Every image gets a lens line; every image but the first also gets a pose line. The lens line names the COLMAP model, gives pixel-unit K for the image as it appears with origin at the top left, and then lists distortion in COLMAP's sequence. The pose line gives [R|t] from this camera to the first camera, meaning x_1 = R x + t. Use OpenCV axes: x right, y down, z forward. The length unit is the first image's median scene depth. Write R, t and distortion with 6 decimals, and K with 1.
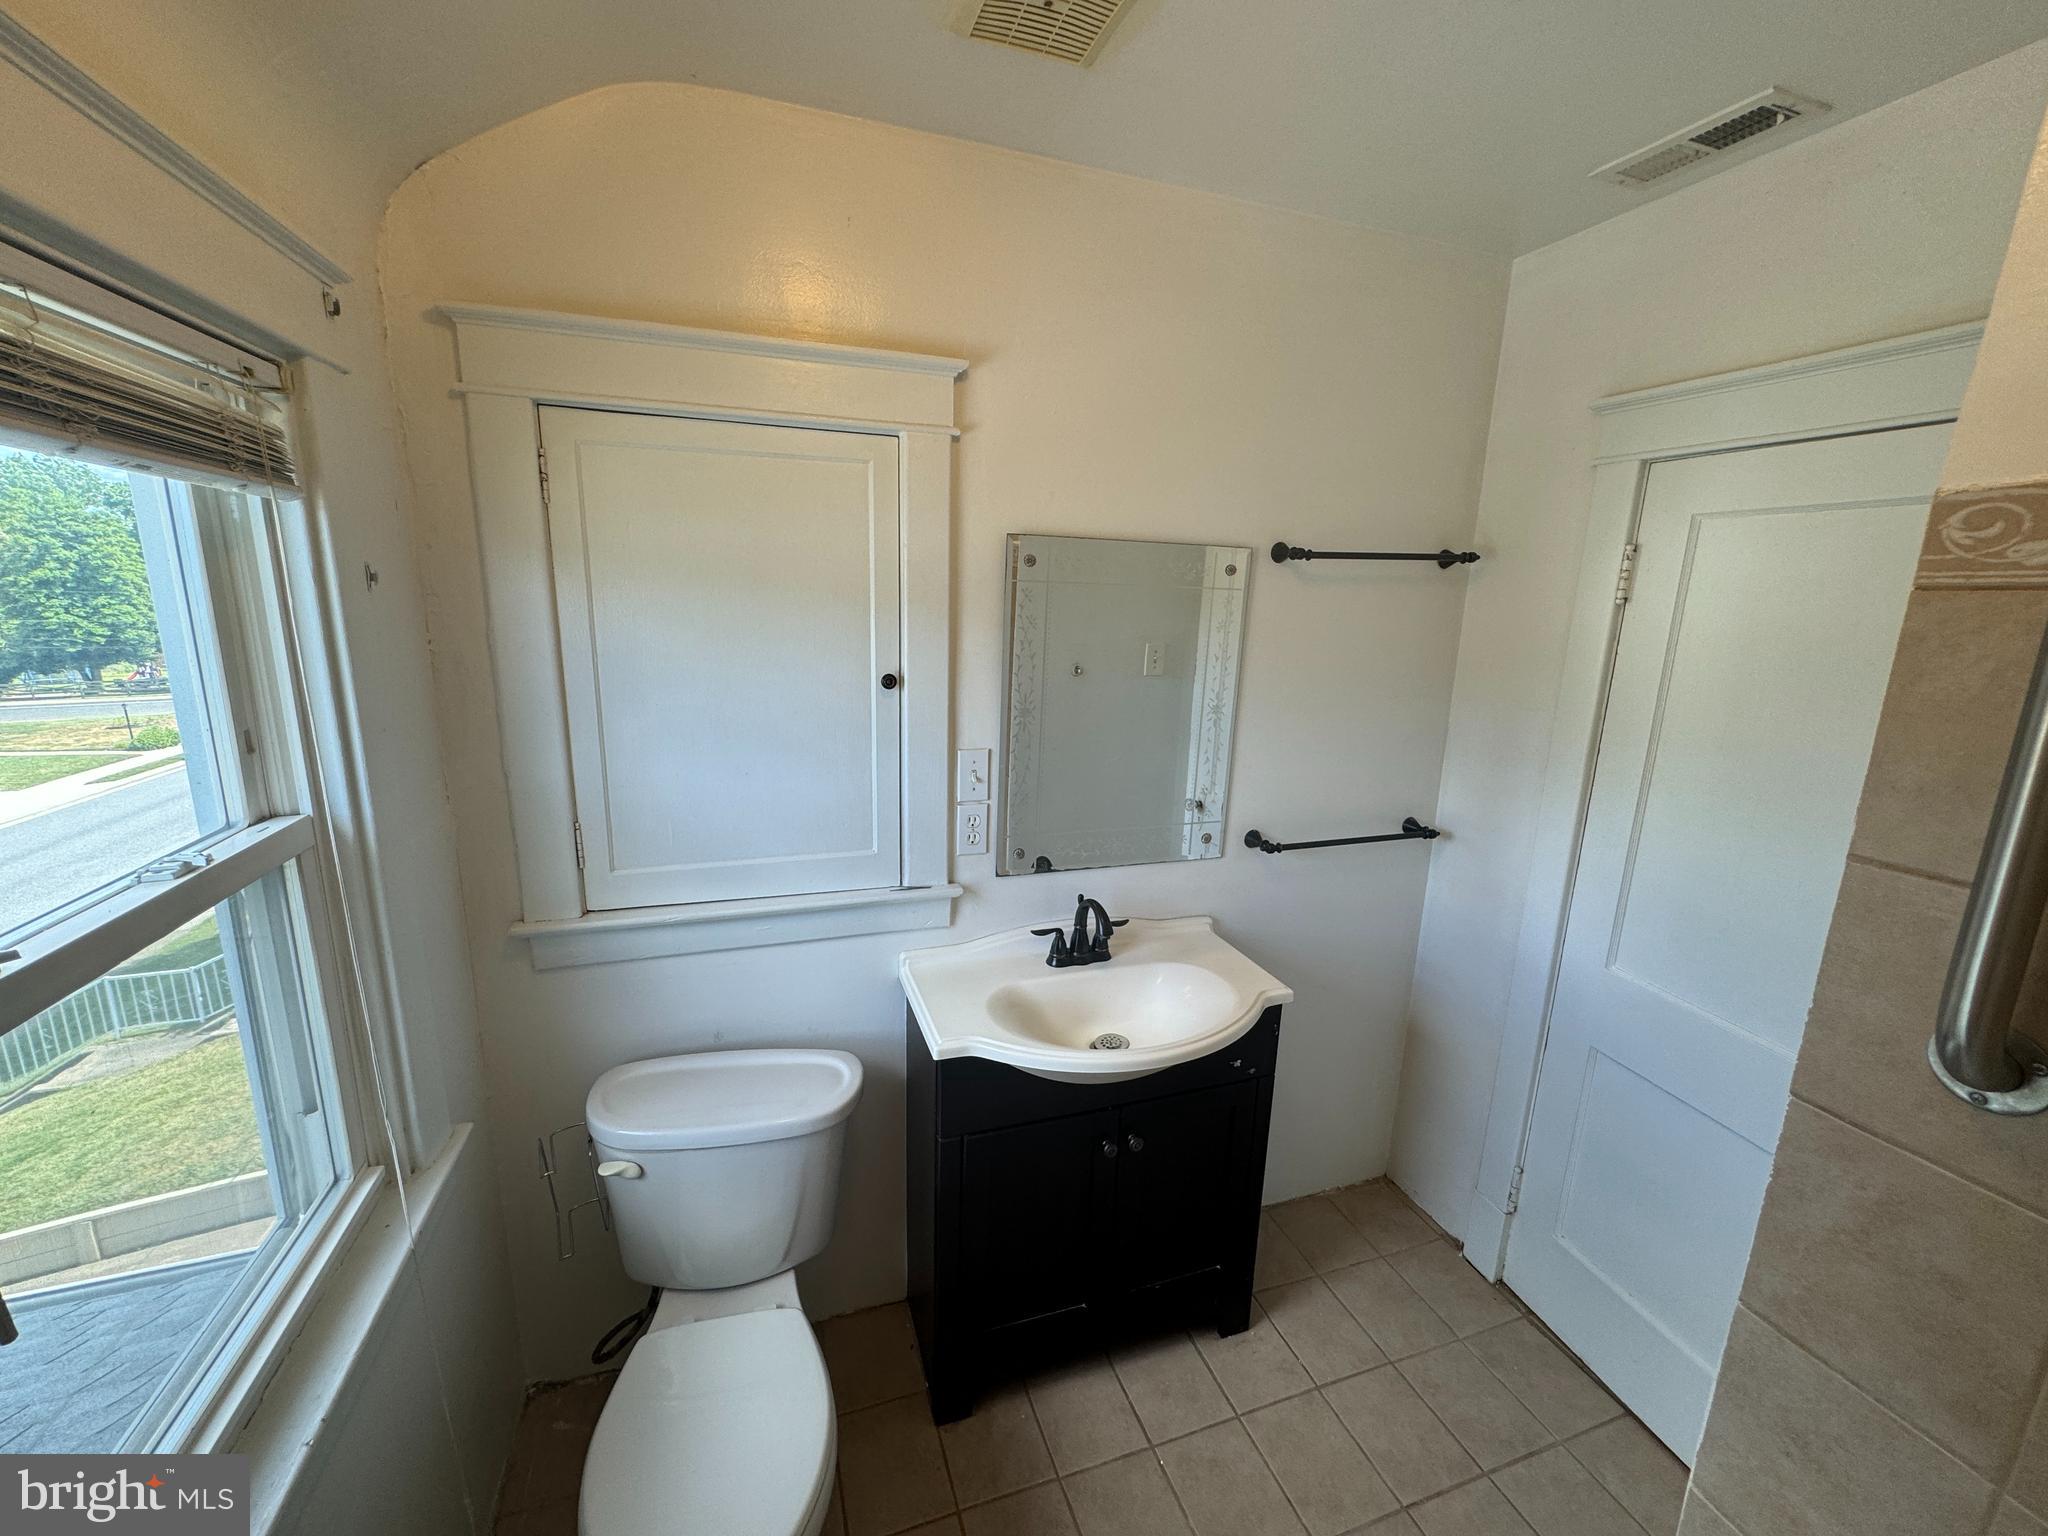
lens RADIAL K [[820.8, 0, 1024.0], [0, 820.8, 768.0], [0, 0, 1]] dist [0.000753, 0.000068]
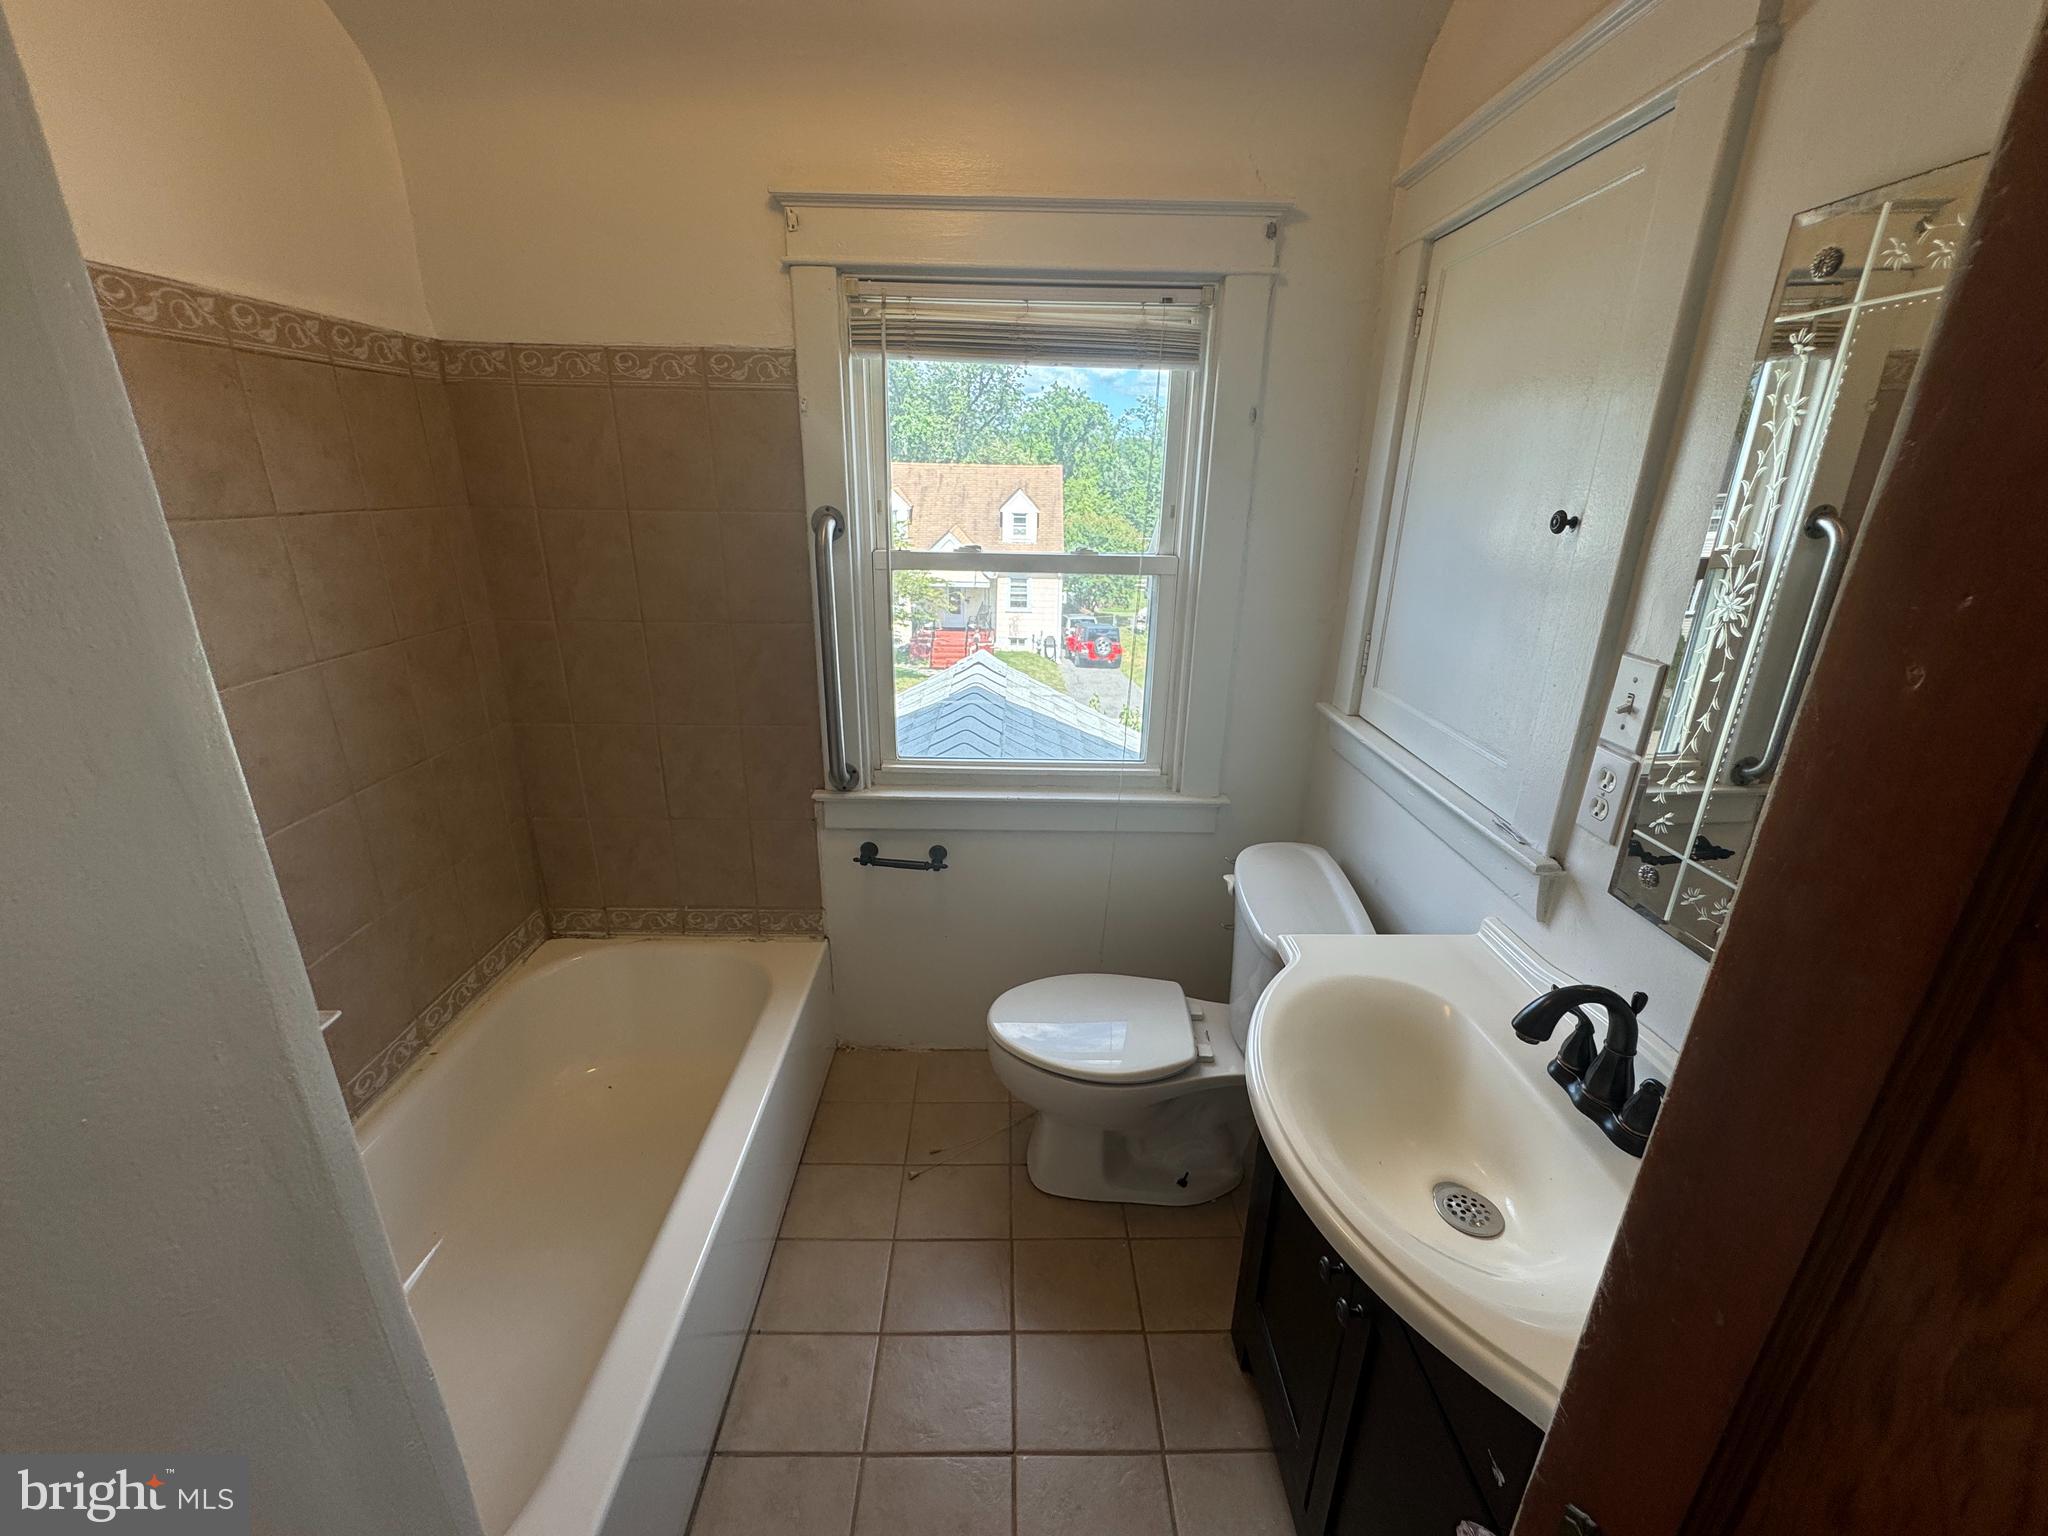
lens RADIAL K [[820.8, 0, 1024.0], [0, 820.8, 768.0], [0, 0, 1]] dist [0.000753, 0.000068]
pose [[-0.312690, 0.284753, -0.906168, 0.645943], [-0.225759, 0.904389, 0.362096, -0.066197], [0.922636, 0.317800, -0.218508, 0.797447]]
